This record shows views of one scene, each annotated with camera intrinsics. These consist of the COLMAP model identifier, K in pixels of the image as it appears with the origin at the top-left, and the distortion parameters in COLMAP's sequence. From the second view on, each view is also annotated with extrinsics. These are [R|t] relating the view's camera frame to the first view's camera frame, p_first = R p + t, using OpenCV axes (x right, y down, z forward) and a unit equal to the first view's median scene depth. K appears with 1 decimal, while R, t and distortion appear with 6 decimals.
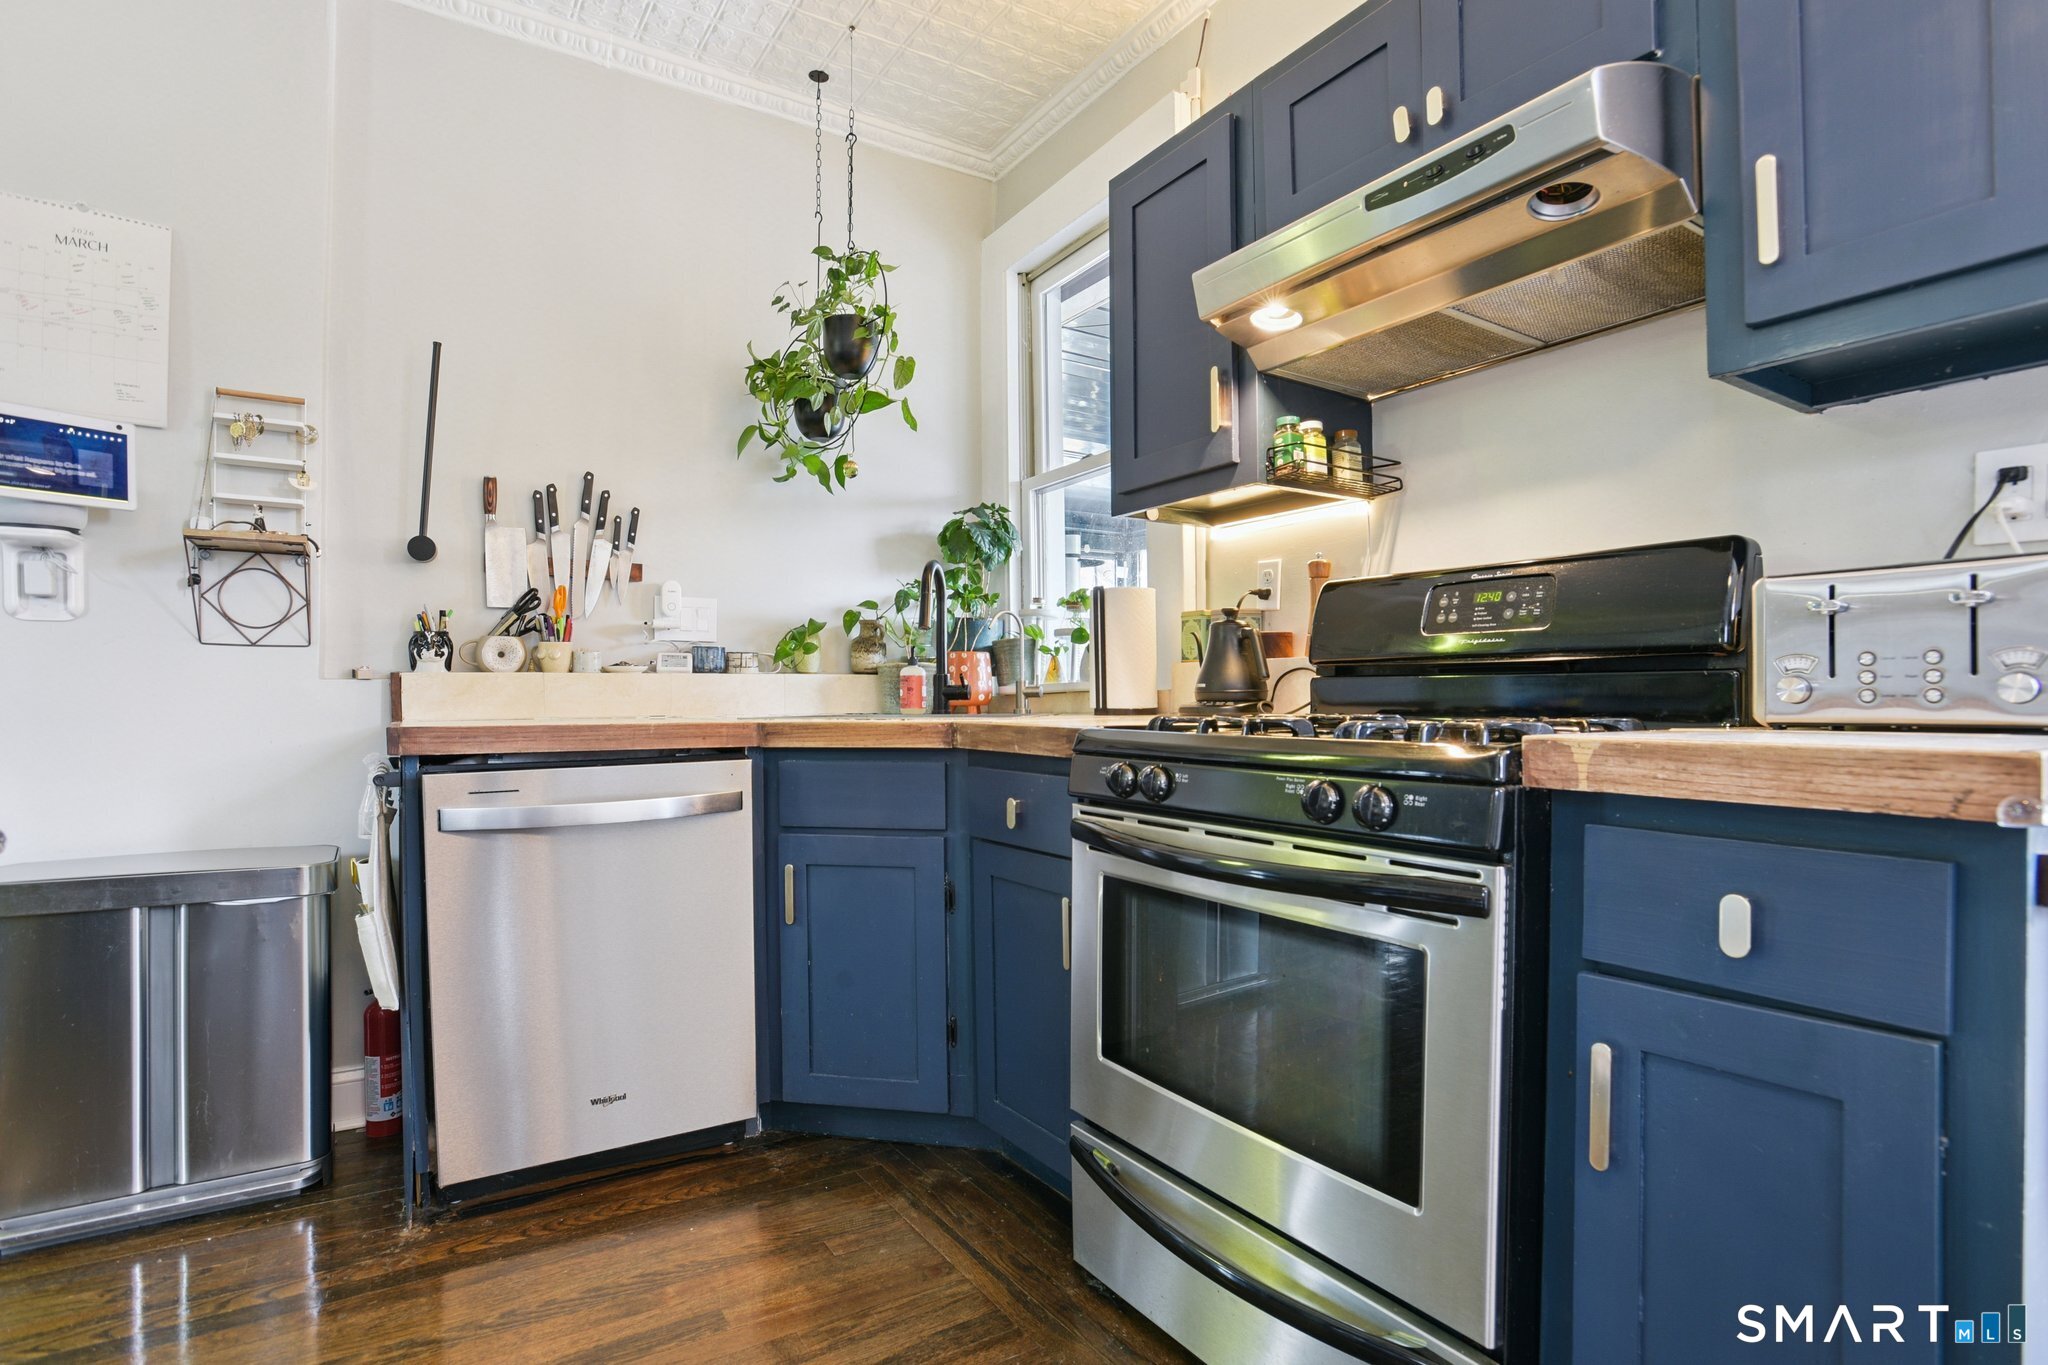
lens RADIAL K [[986.3, 0, 1024.0], [0, 986.3, 682.5], [0, 0, 1]] dist [-0.048001, 0.000169]
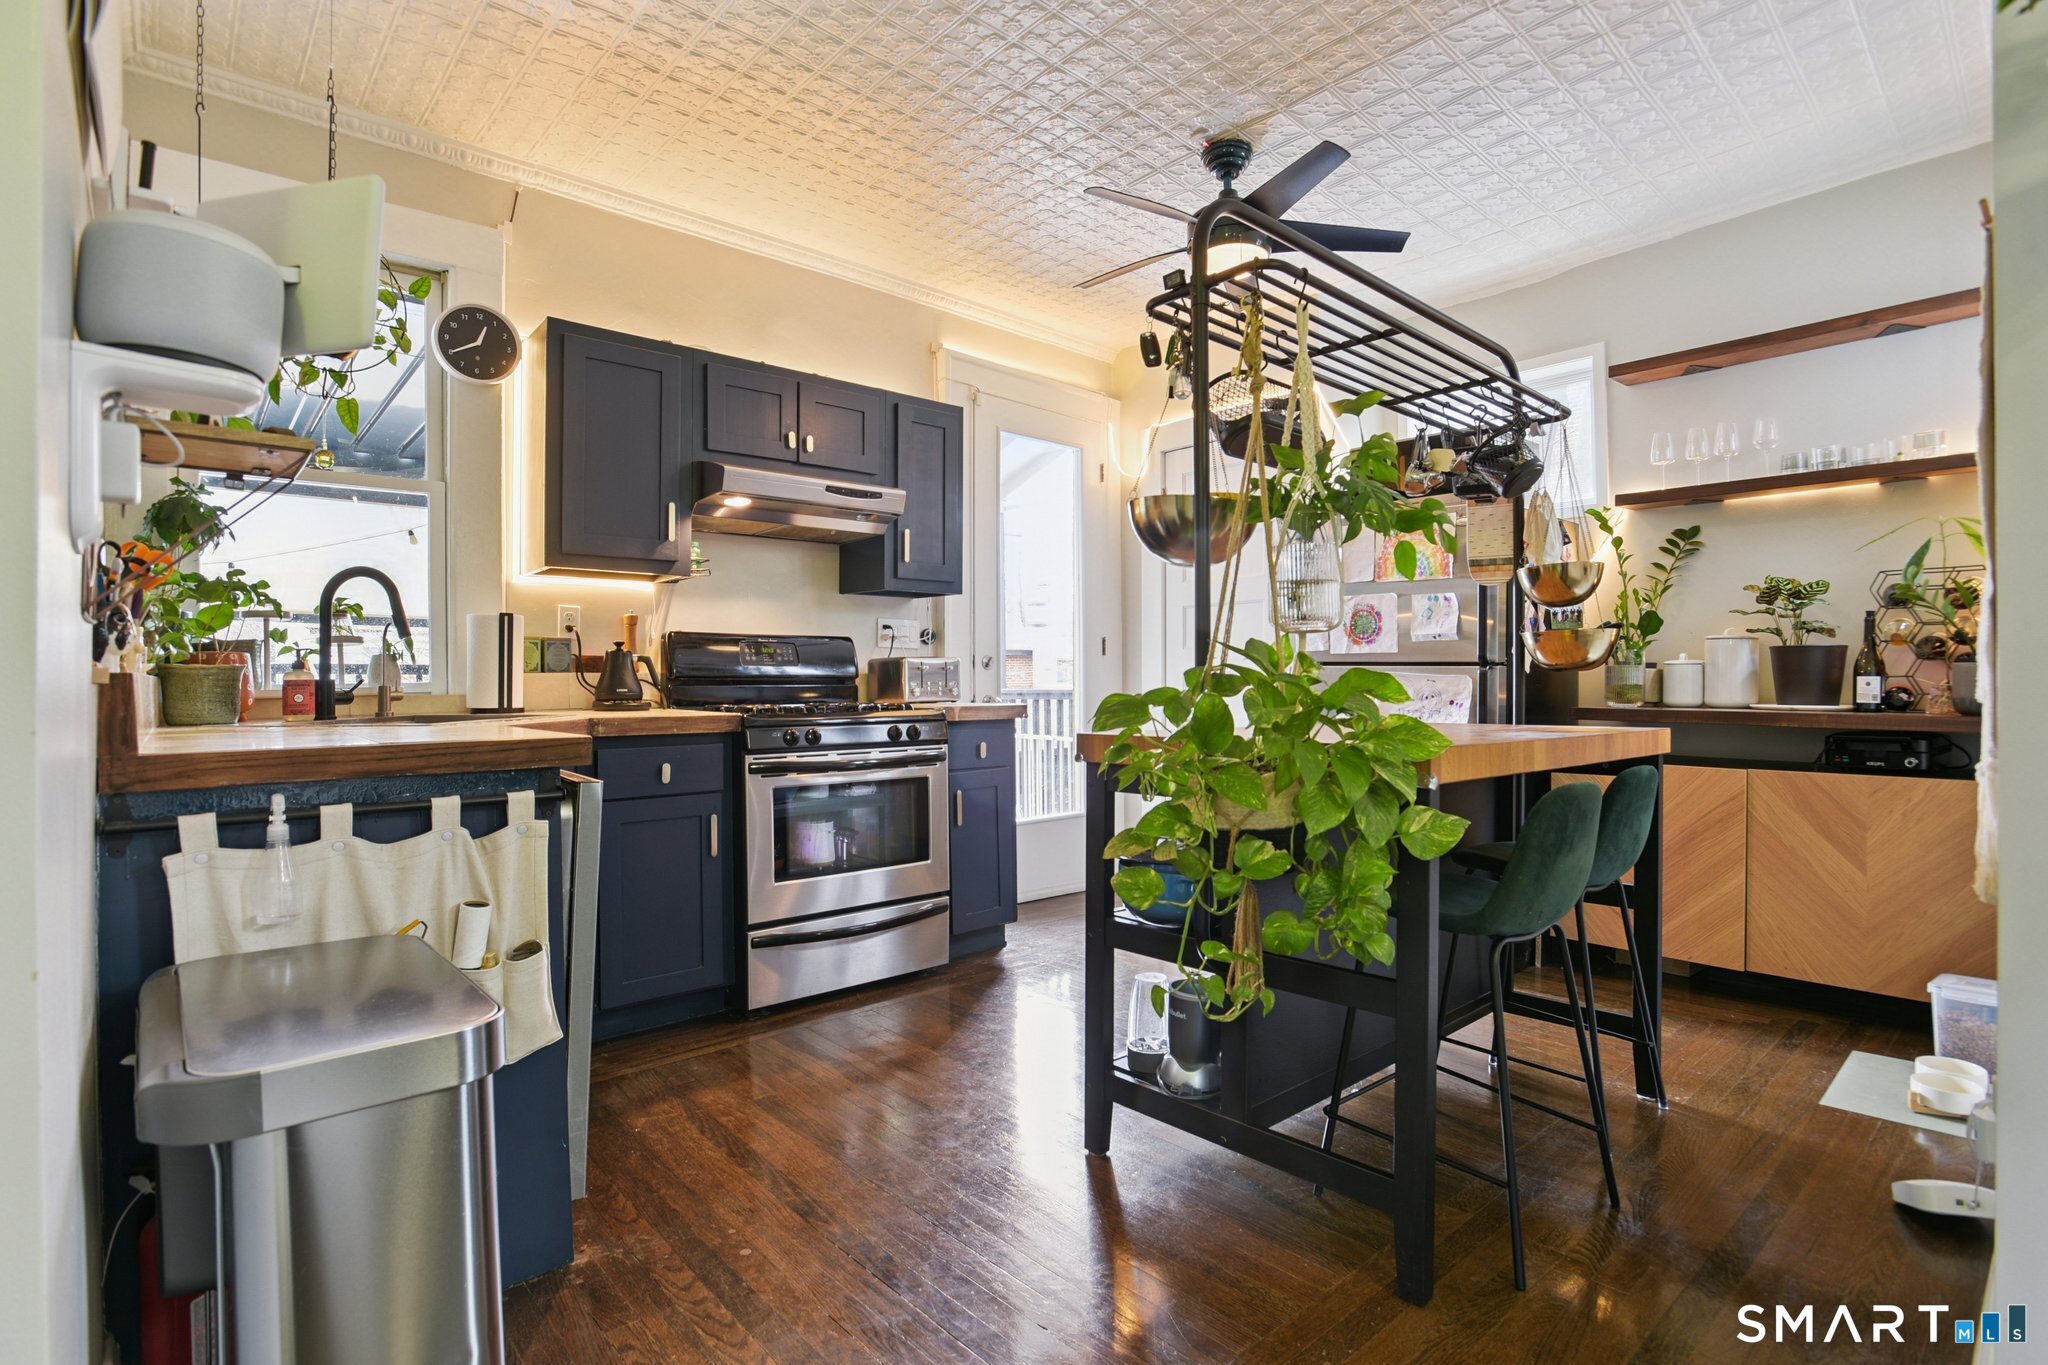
lens RADIAL K [[986.3, 0, 1024.0], [0, 986.3, 682.5], [0, 0, 1]] dist [-0.048001, 0.000169]
pose [[-0.145851, 0.006508, 0.989285, -2.163559], [-0.009313, 0.999925, -0.007951, -0.004811], [-0.989263, -0.010373, -0.145780, 0.889094]]
